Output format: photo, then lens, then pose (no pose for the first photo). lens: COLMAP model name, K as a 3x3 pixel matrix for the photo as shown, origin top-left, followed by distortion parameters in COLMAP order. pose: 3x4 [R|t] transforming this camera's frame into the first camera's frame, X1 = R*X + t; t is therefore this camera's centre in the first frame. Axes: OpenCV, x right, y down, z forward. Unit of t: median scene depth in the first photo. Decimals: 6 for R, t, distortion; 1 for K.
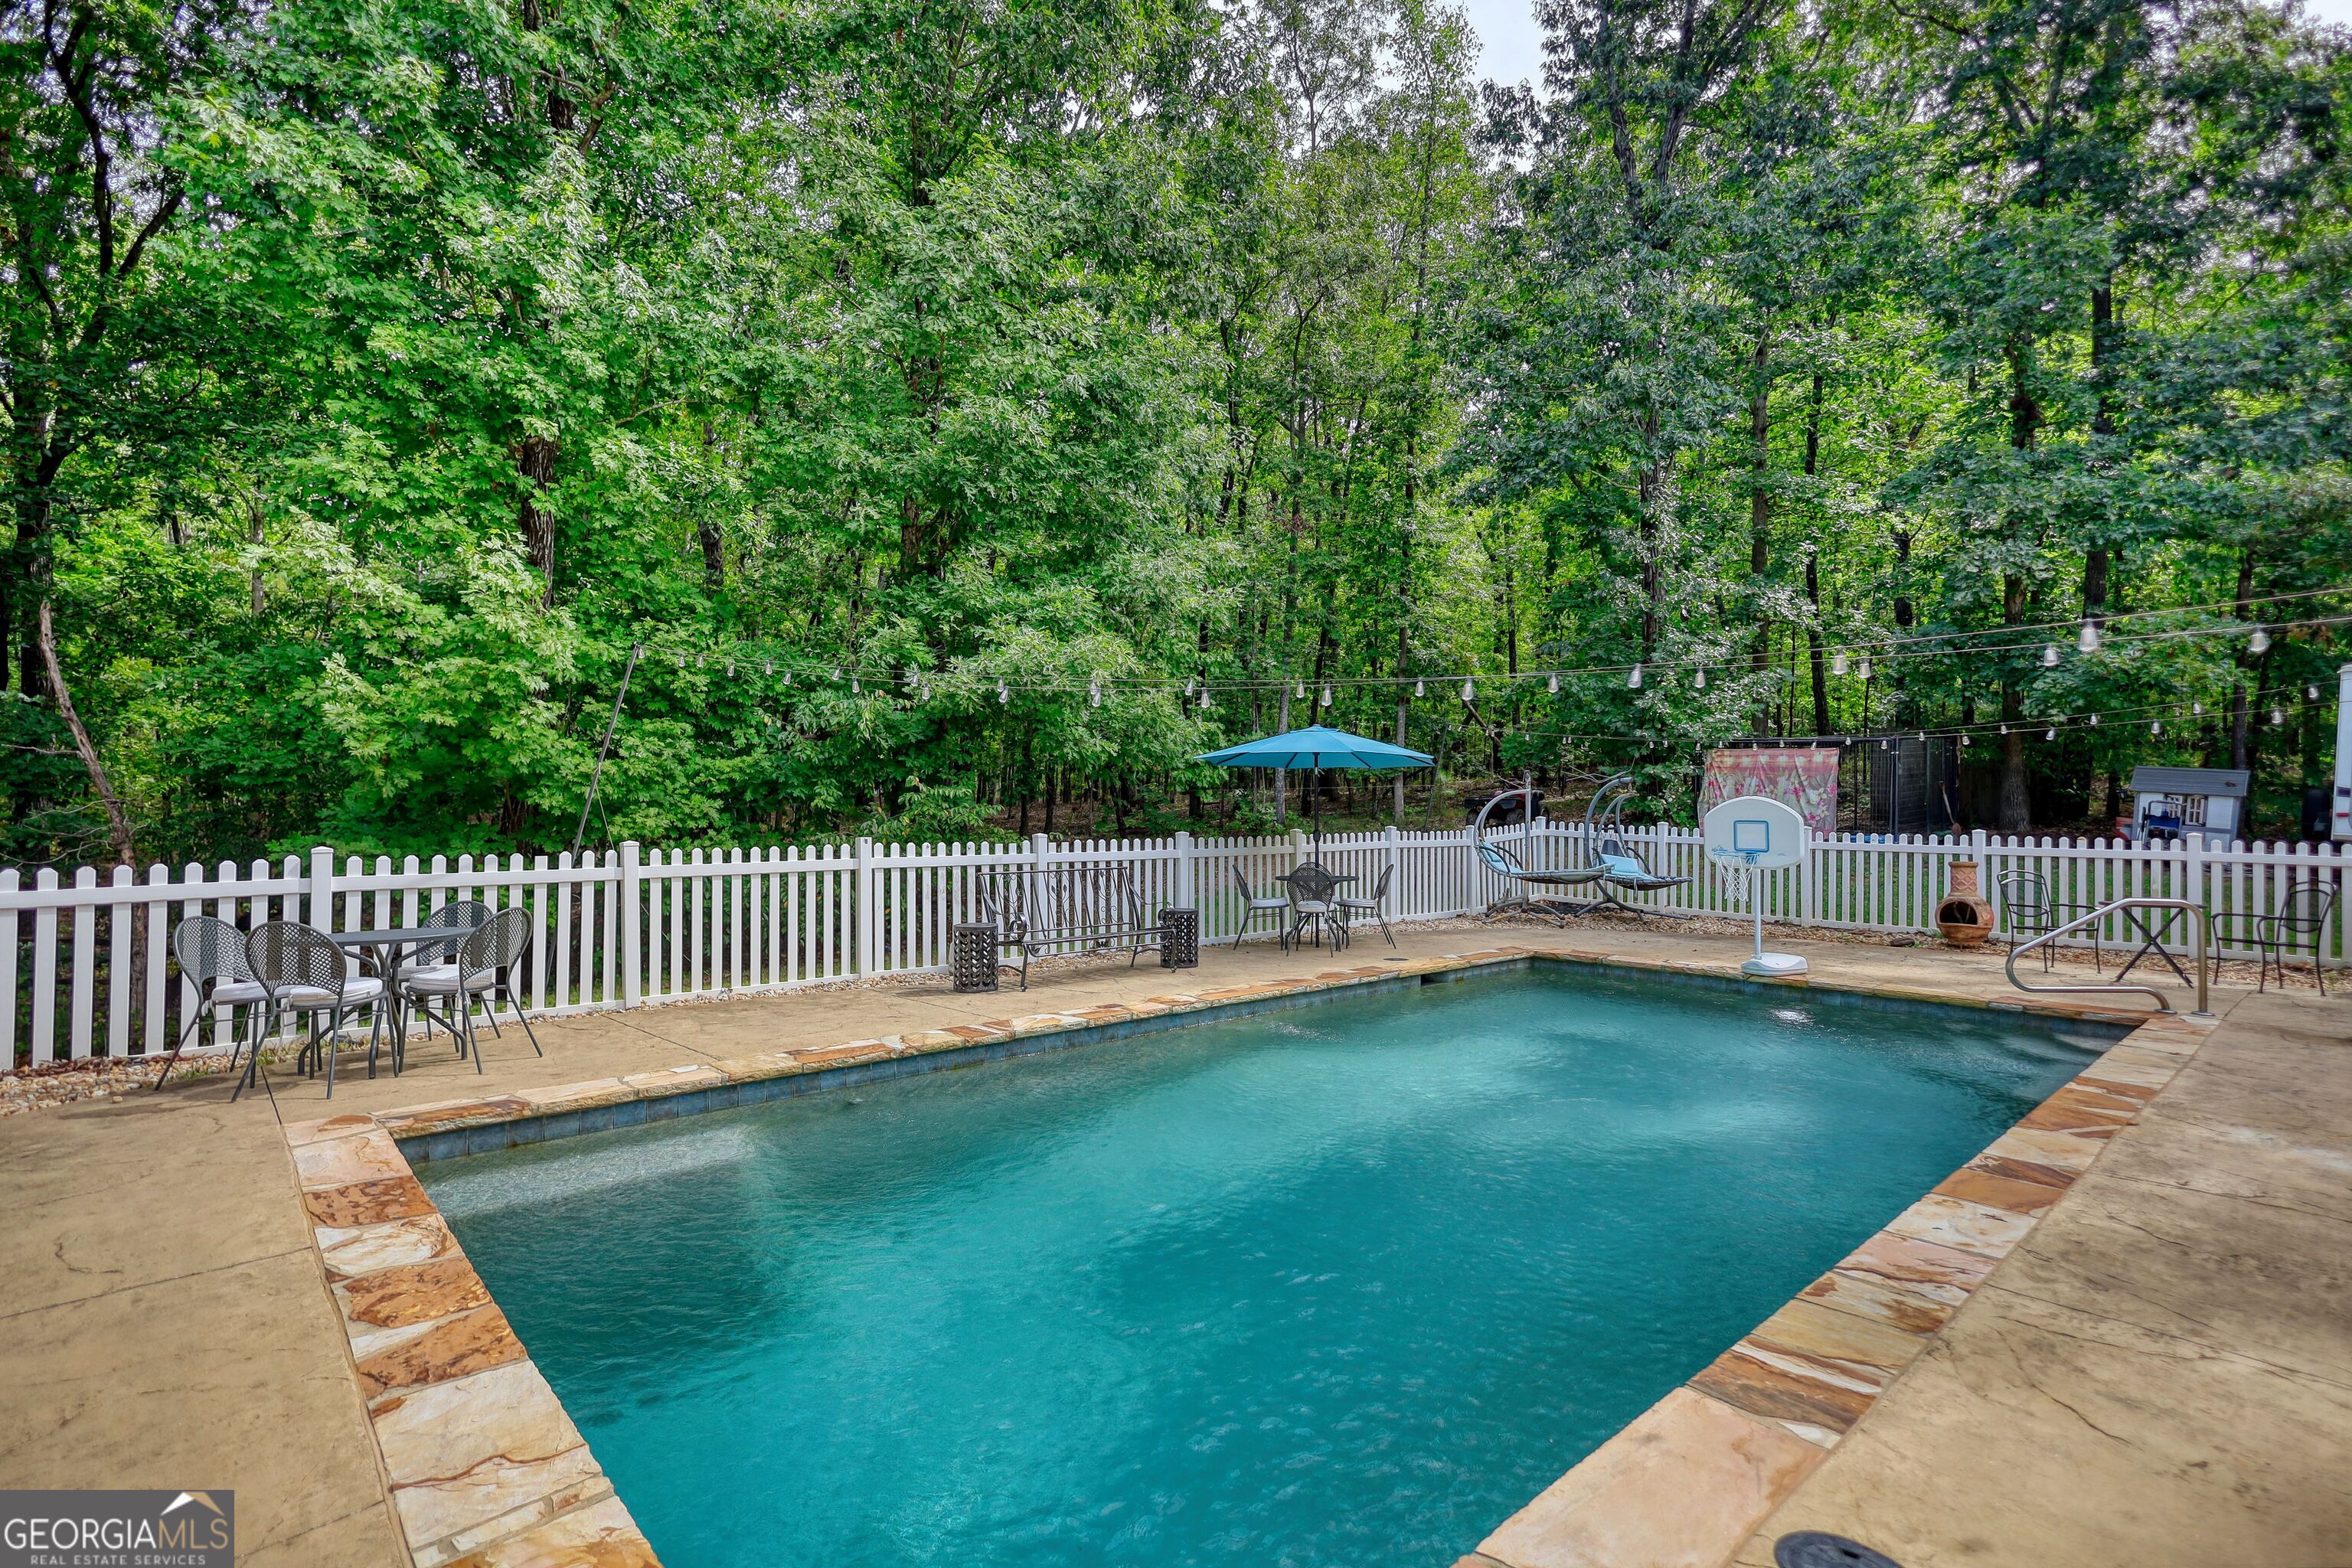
lens RADIAL K [[1110.4, 0, 1184.8], [0, 1110.4, 792.0], [0, 0, 1]] dist [0.002472, 0.002149]
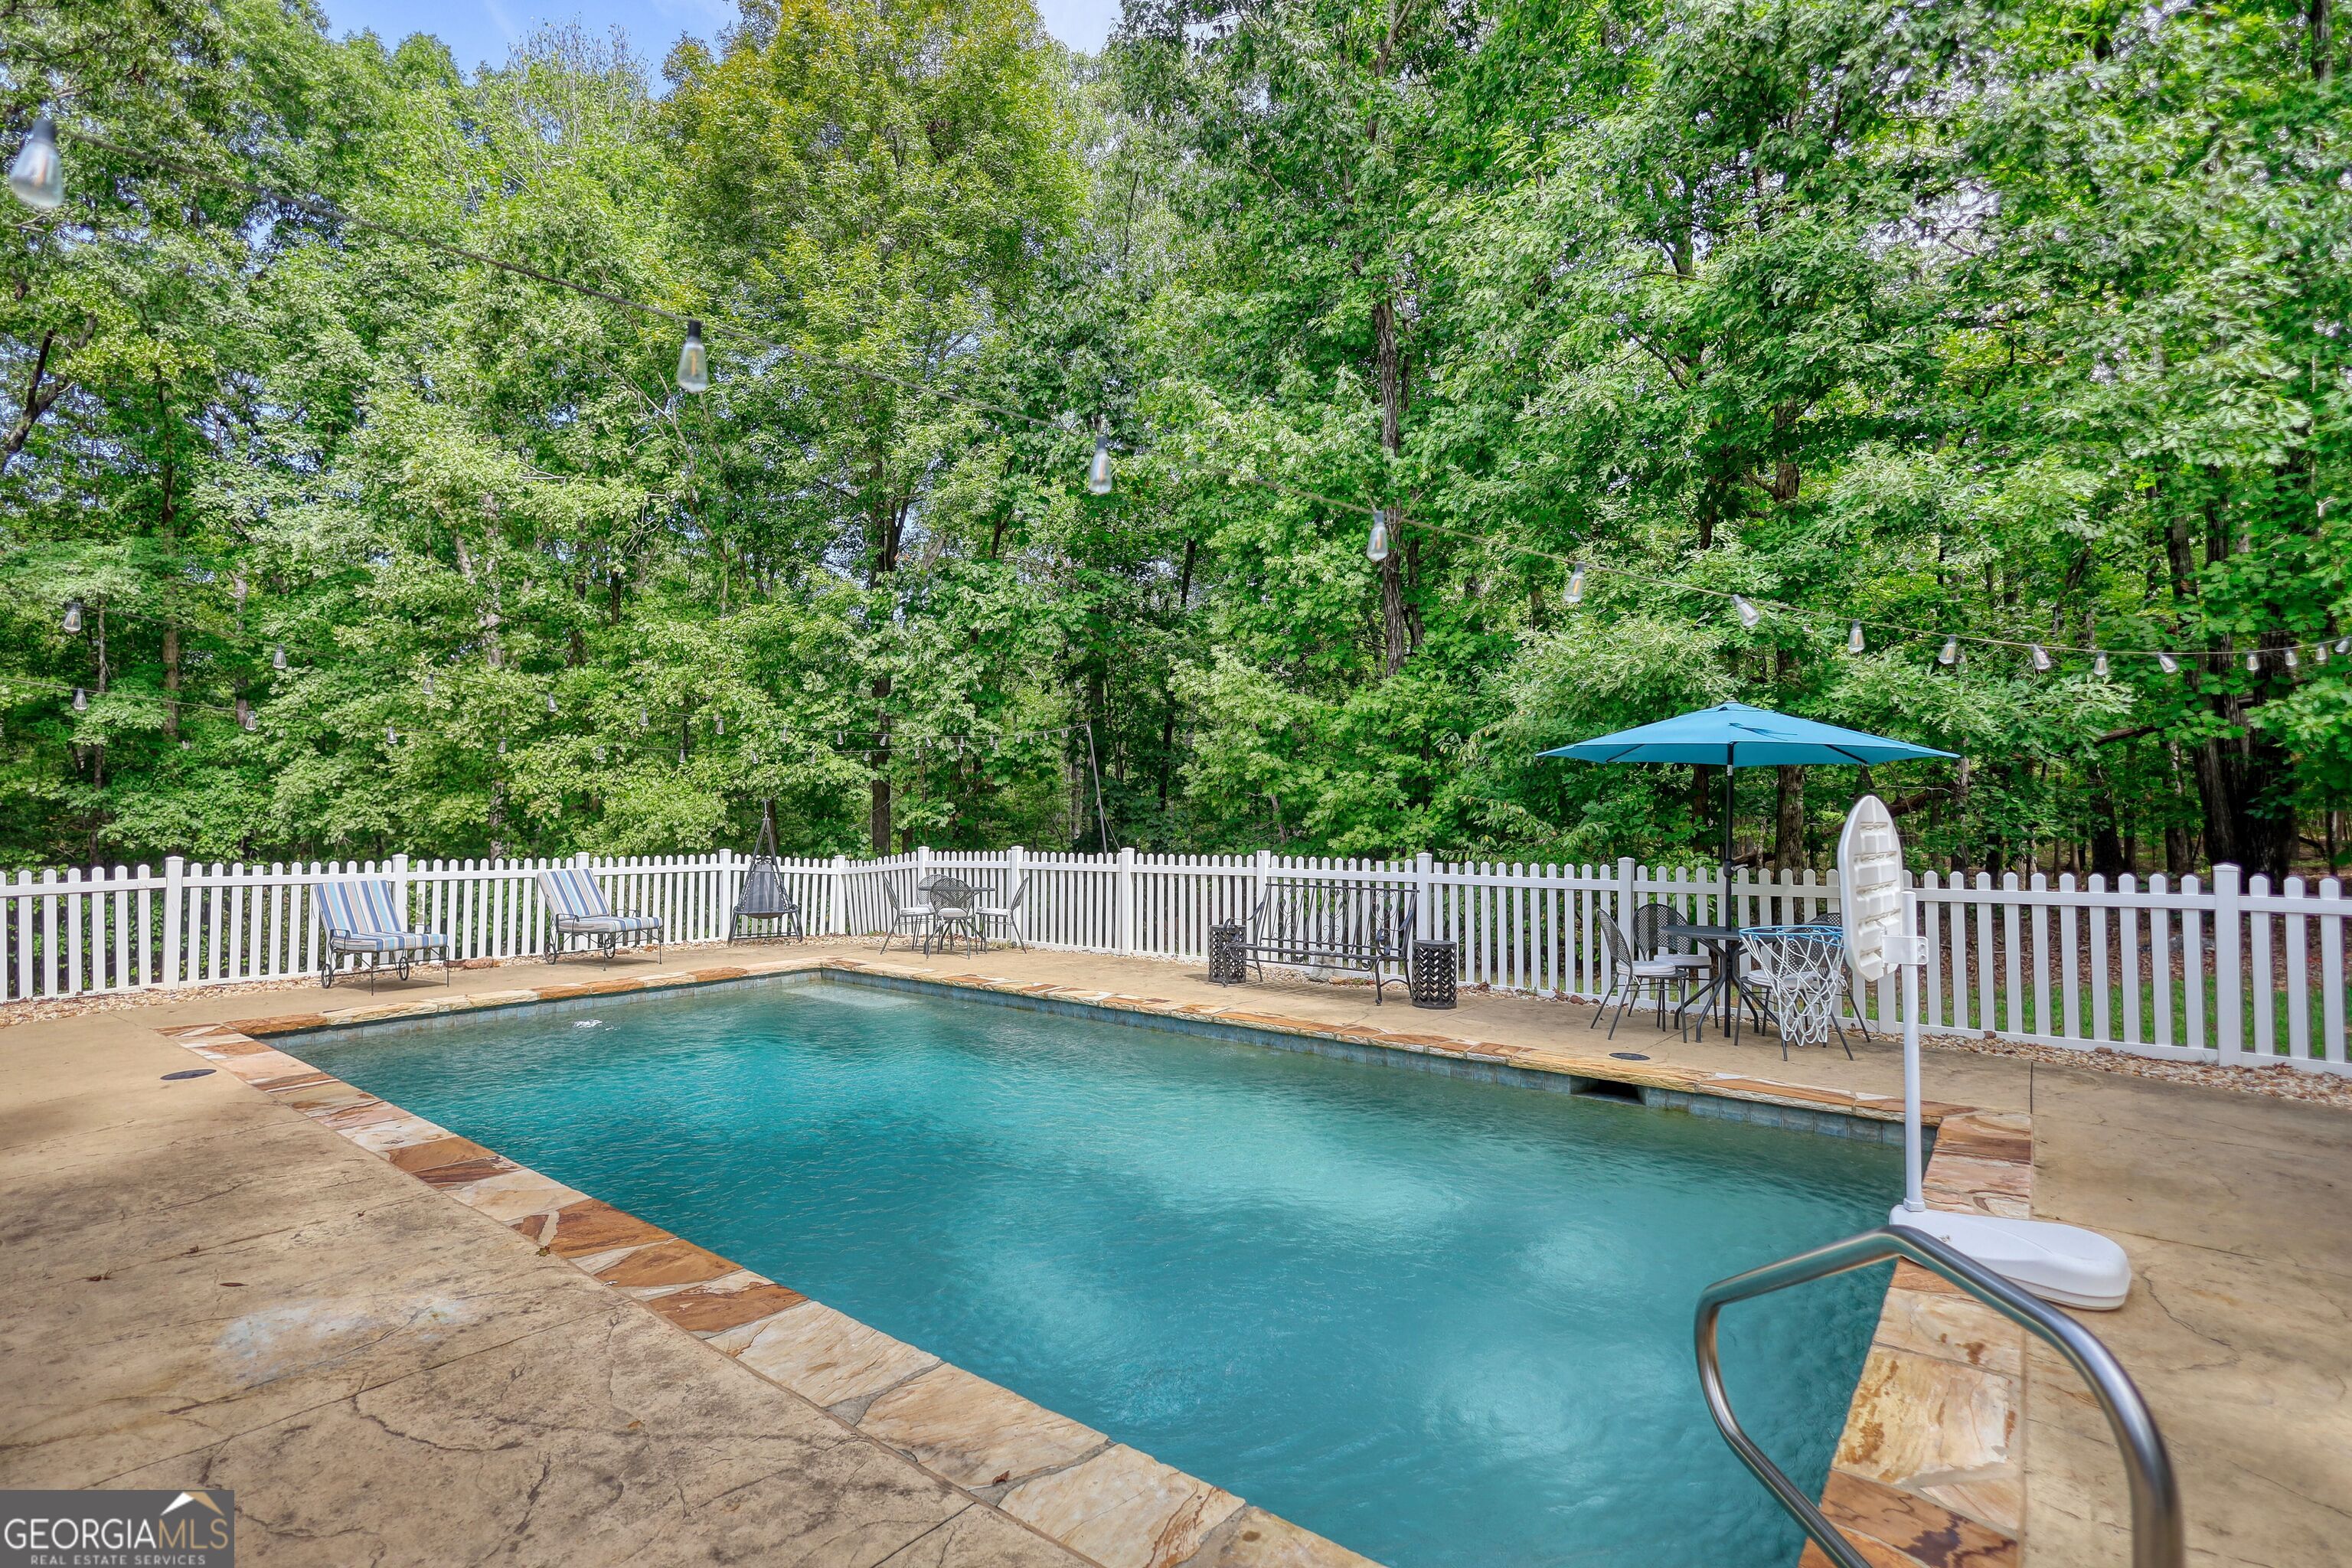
lens RADIAL K [[1110.4, 0, 1172.3], [0, 1110.4, 795.9], [0, 0, 1]] dist [0.002472, 0.002149]
pose [[0.156071, -0.024054, -0.987453, 0.970493], [0.016821, 0.999623, -0.021692, 0.006185], [0.987603, -0.013224, 0.156416, 0.758736]]
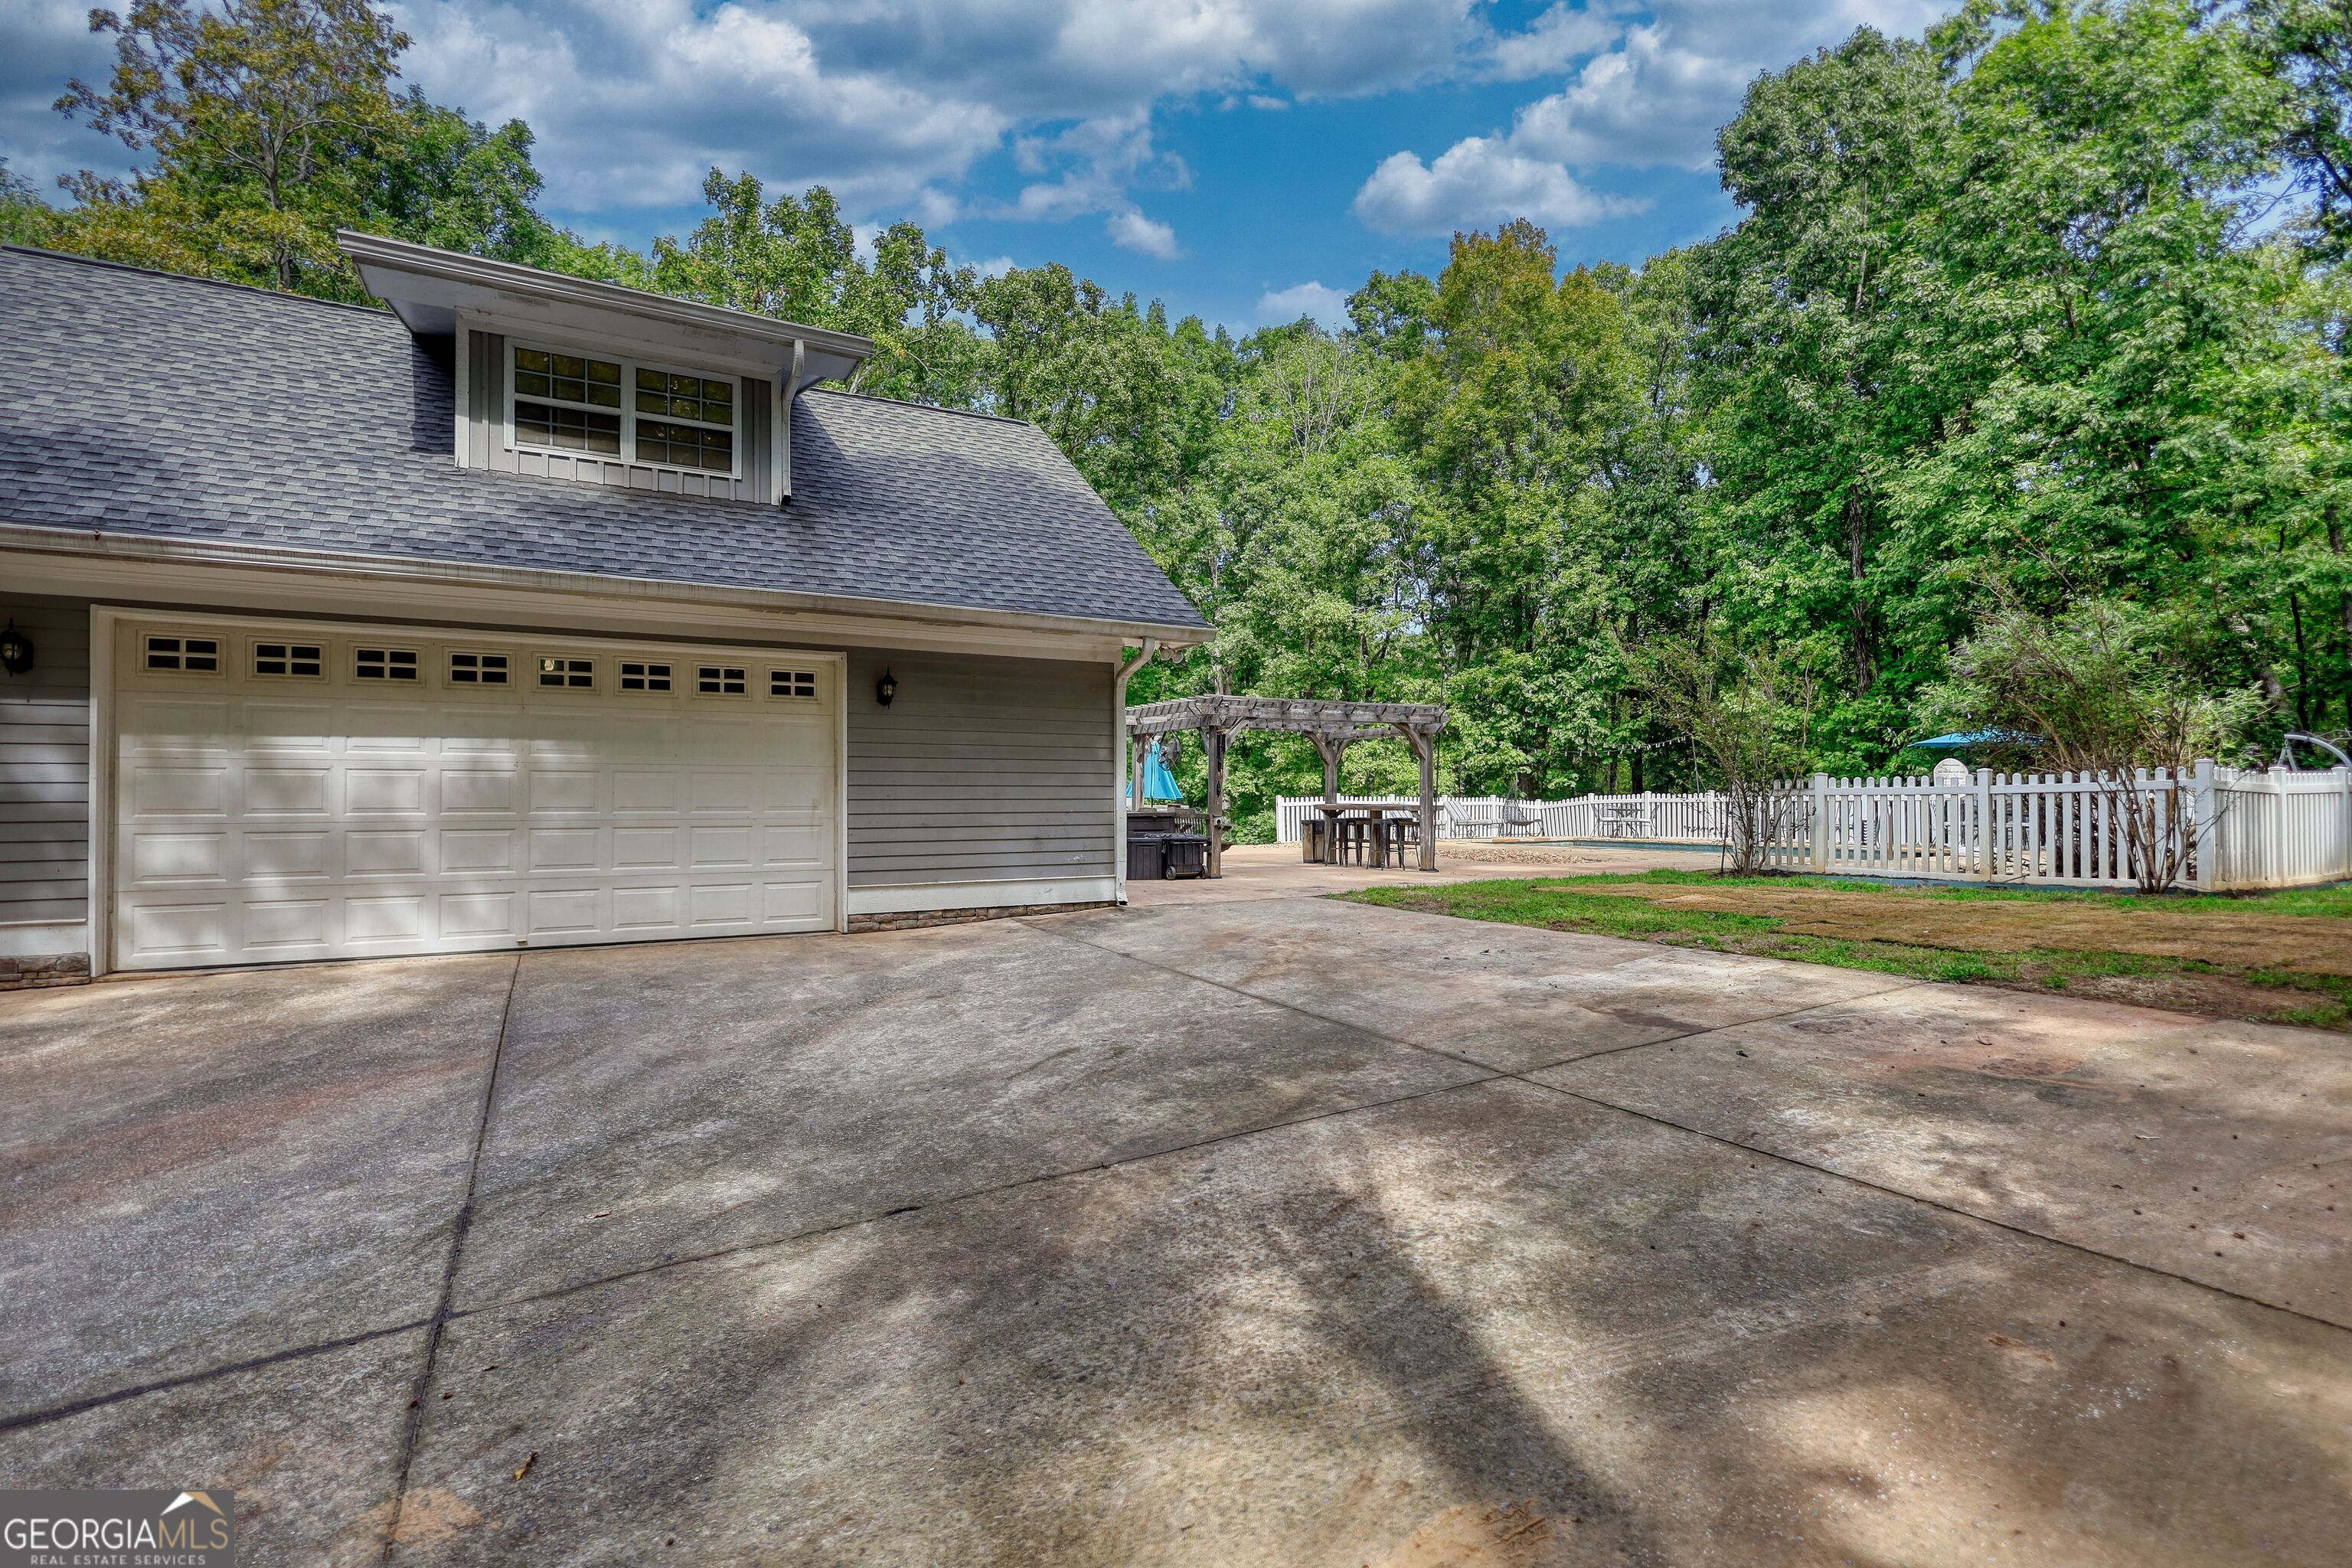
lens RADIAL K [[1110.4, 0, 1177.1], [0, 1110.4, 780.8], [0, 0, 1]] dist [0.002472, 0.002149]
pose [[-0.235923, -0.021637, -0.971531, 2.902016], [0.020070, 0.999430, -0.027132, 0.069206], [0.971564, -0.025899, -0.235355, 0.208028]]
